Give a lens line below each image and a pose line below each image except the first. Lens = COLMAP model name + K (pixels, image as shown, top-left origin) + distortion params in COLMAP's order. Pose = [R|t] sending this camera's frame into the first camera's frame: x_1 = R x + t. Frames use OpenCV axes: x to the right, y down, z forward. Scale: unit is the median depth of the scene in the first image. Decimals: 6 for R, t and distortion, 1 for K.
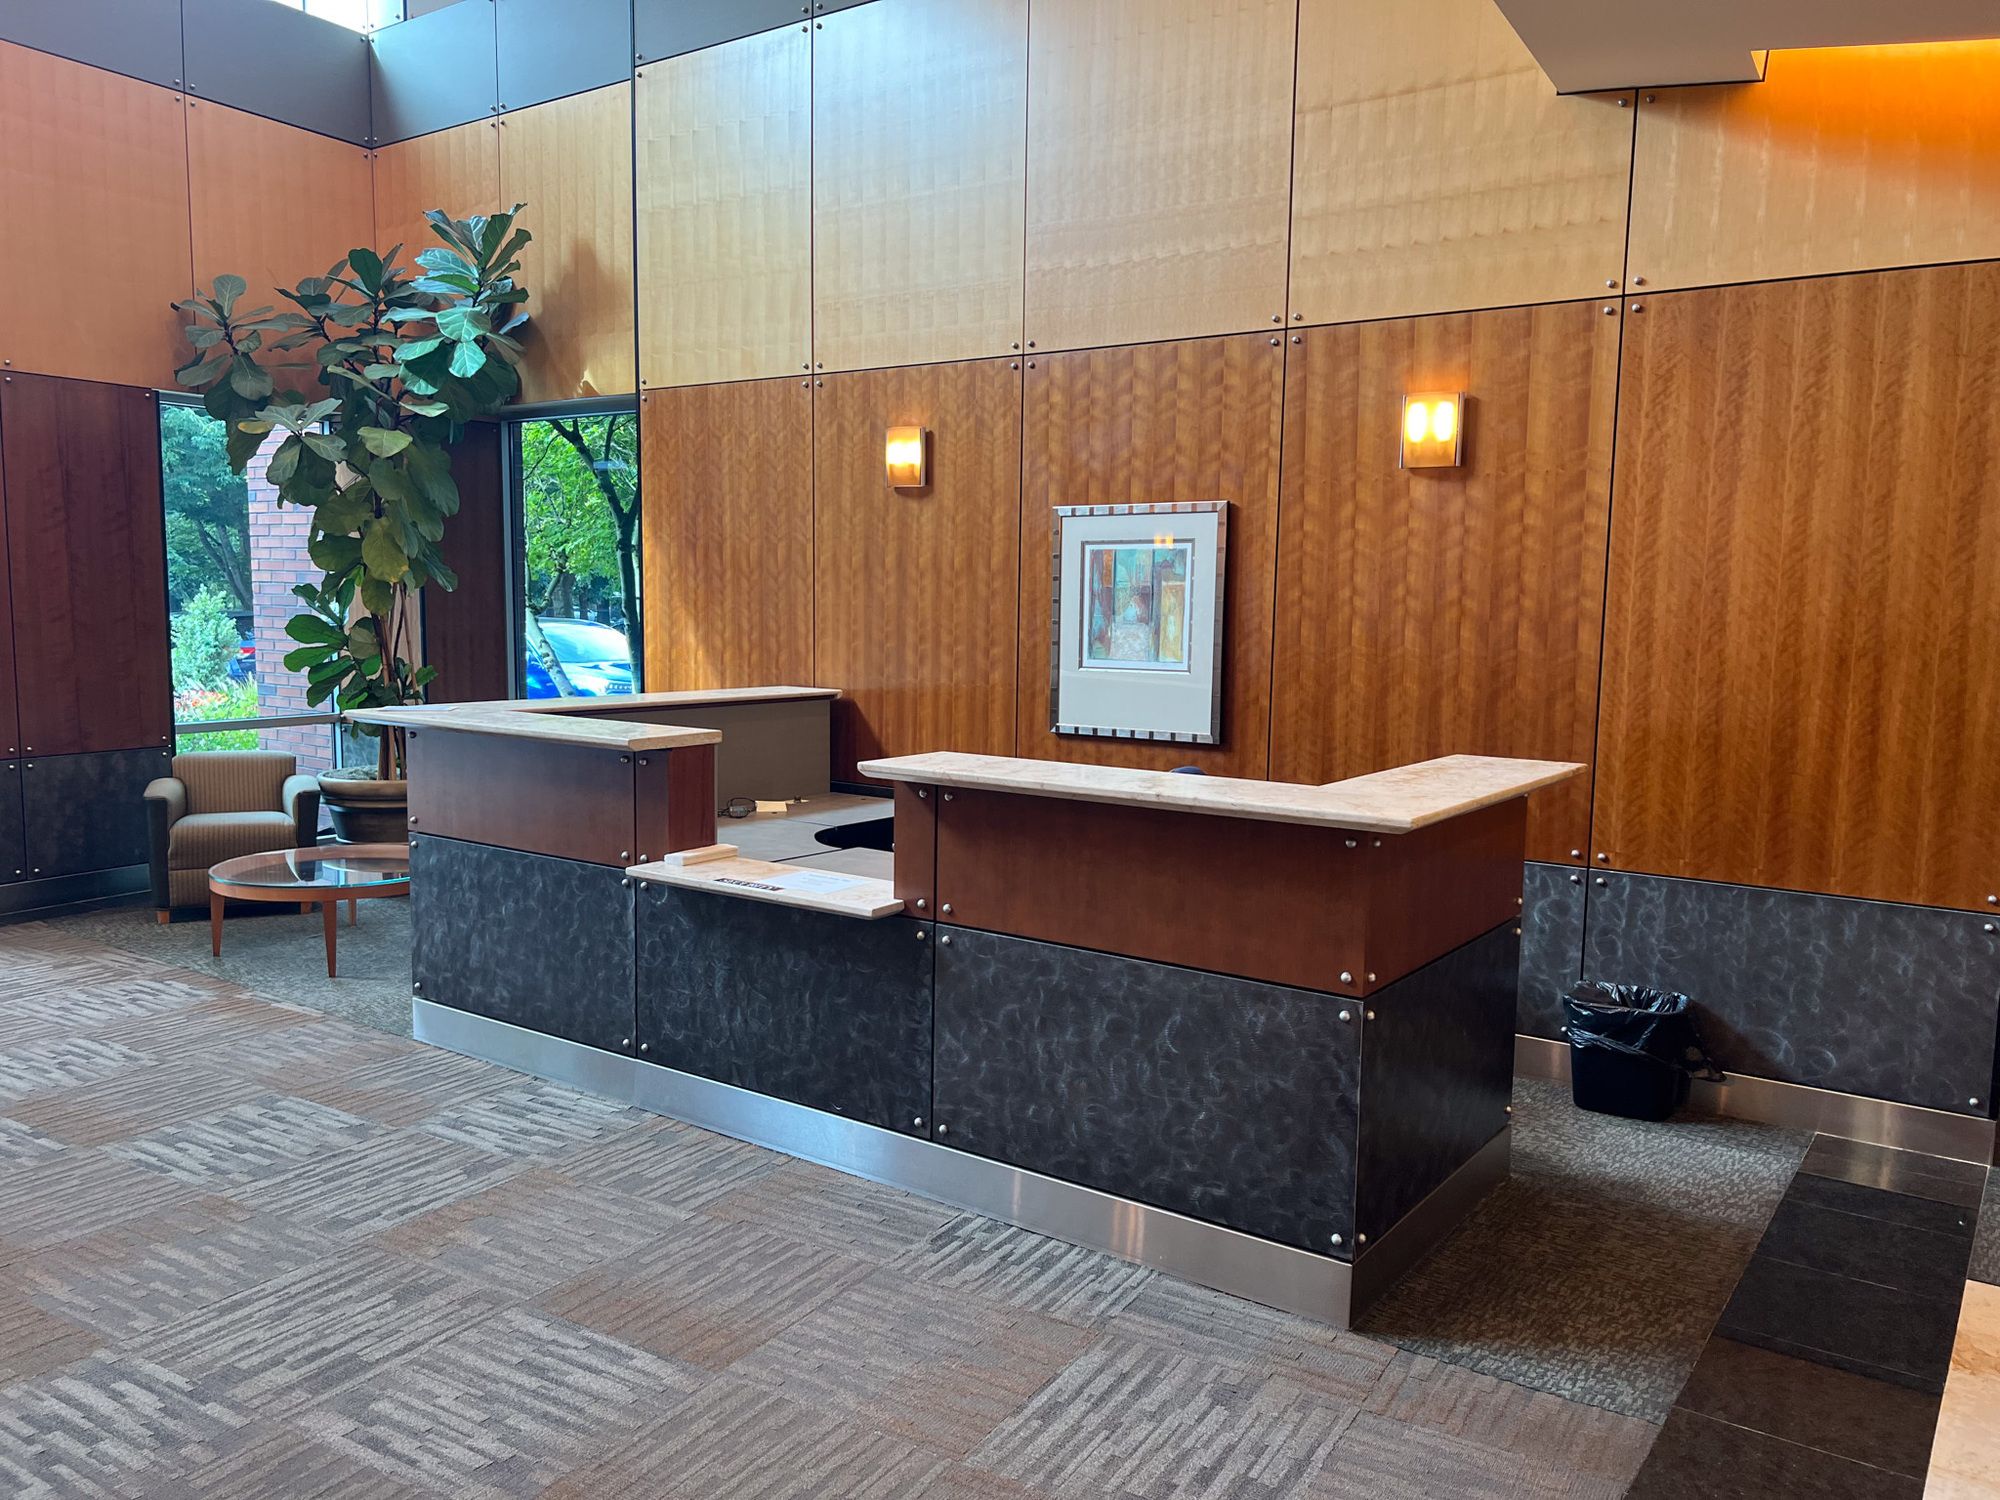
lens RADIAL K [[1519.3, 0, 996.4], [0, 1519.3, 787.6], [0, 0, 1]] dist [0.037348, -0.000599]
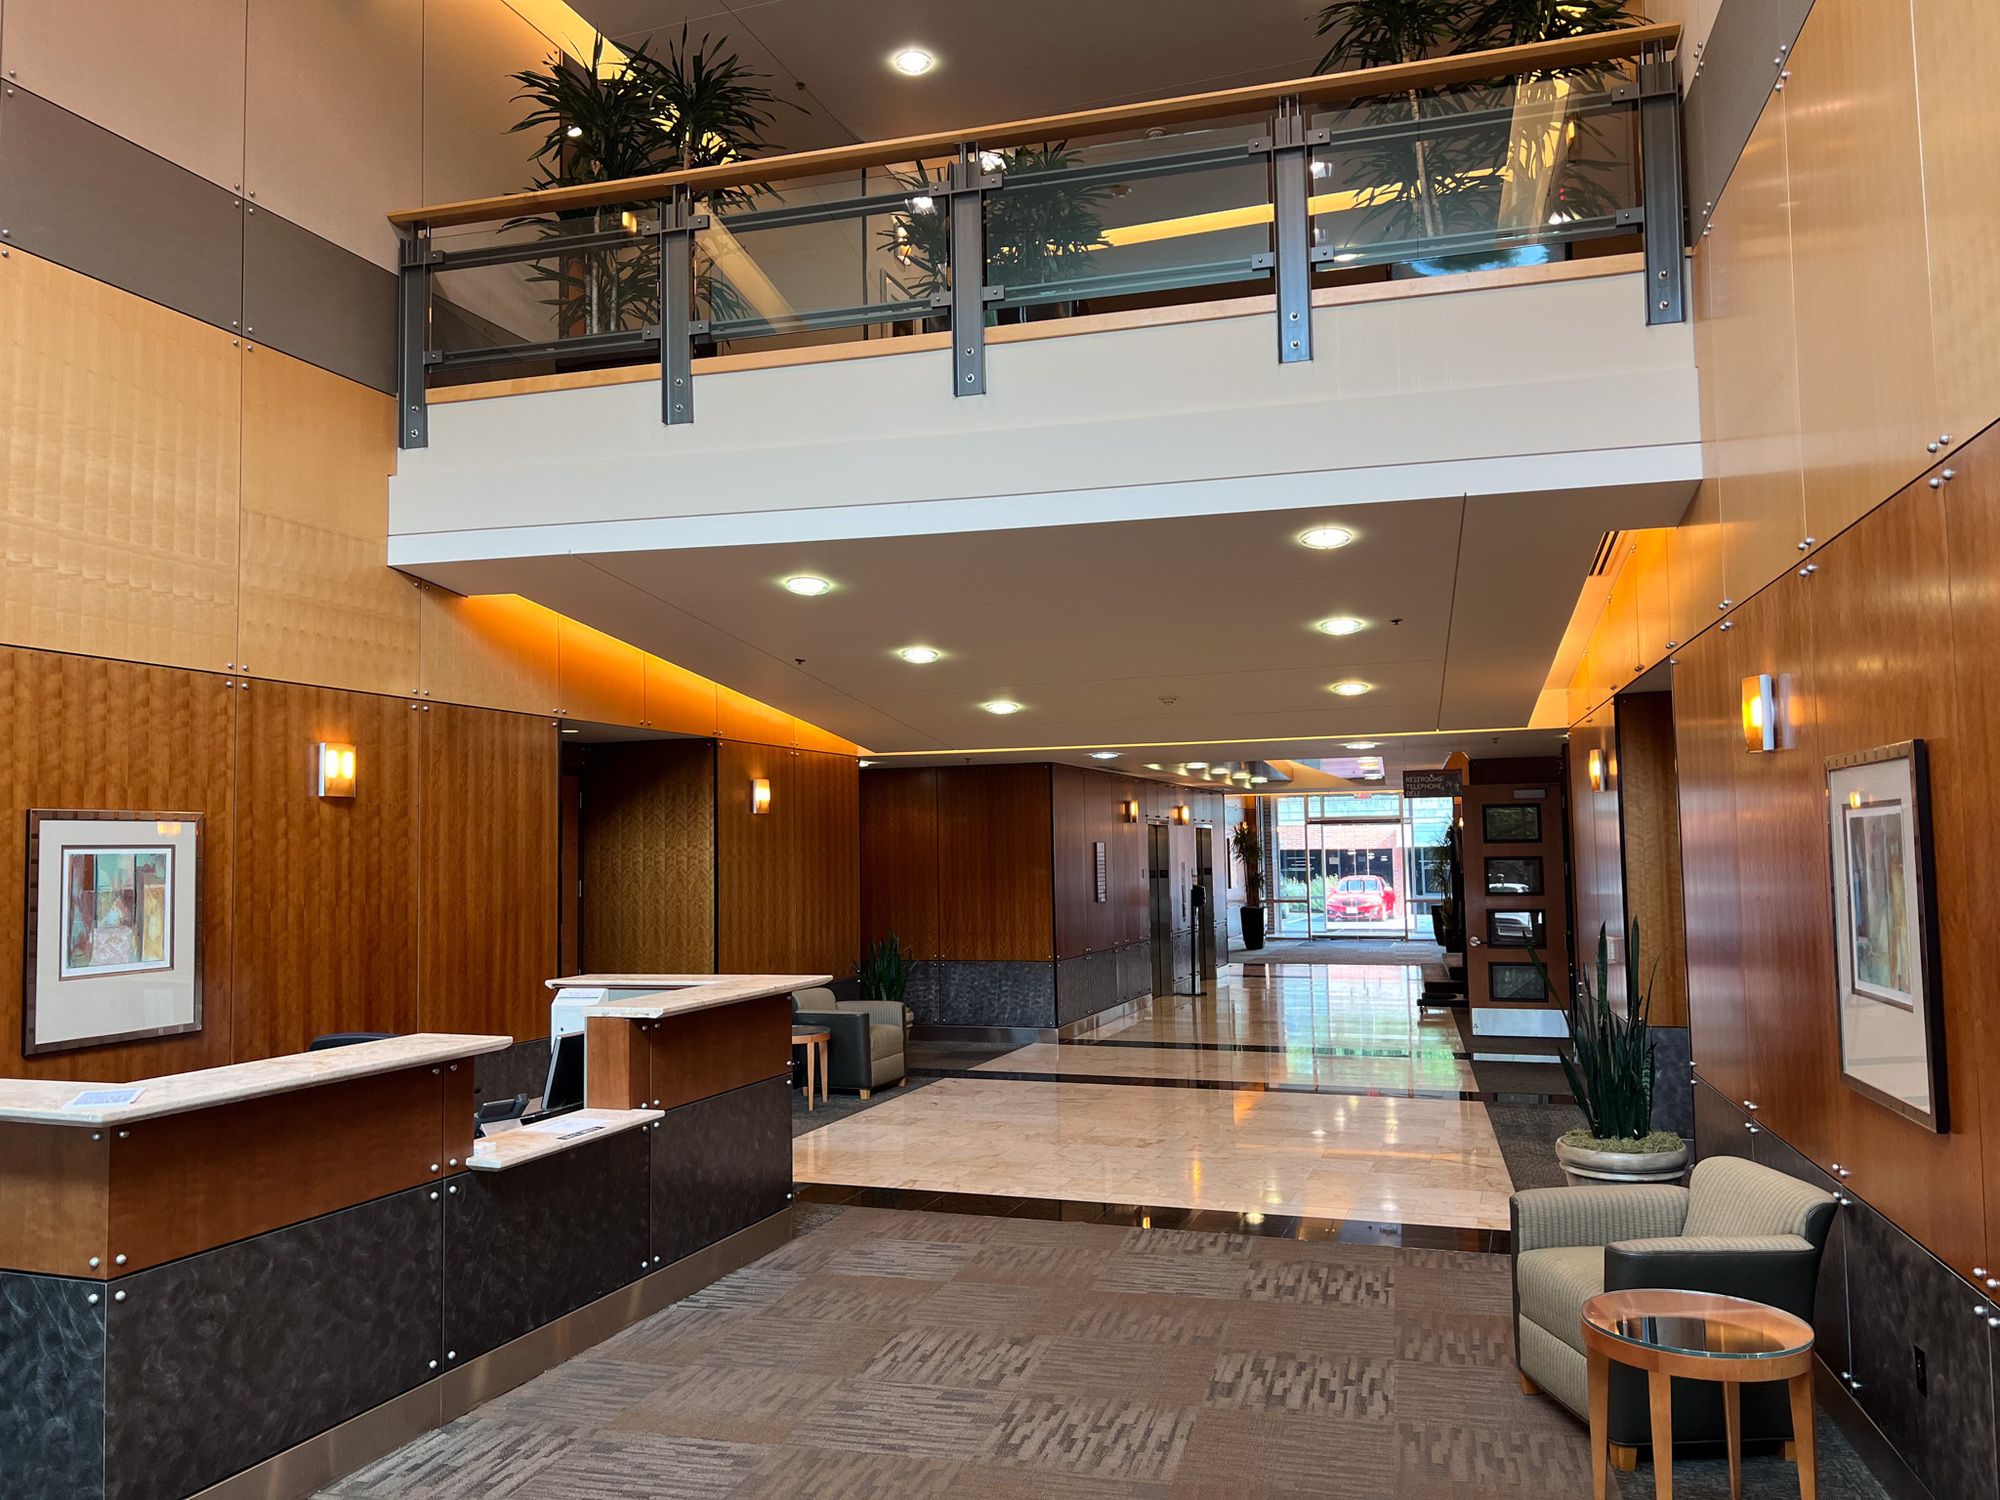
lens RADIAL K [[1598.7, 0, 1000.0], [0, 1598.7, 750.0], [0, 0, 1]] dist [-0.000486, -0.000295]
pose [[-0.304840, 0.062144, 0.950374, -1.237424], [0.147108, 0.988966, -0.017482, -0.134088], [-0.940974, 0.134478, -0.310619, 0.857076]]
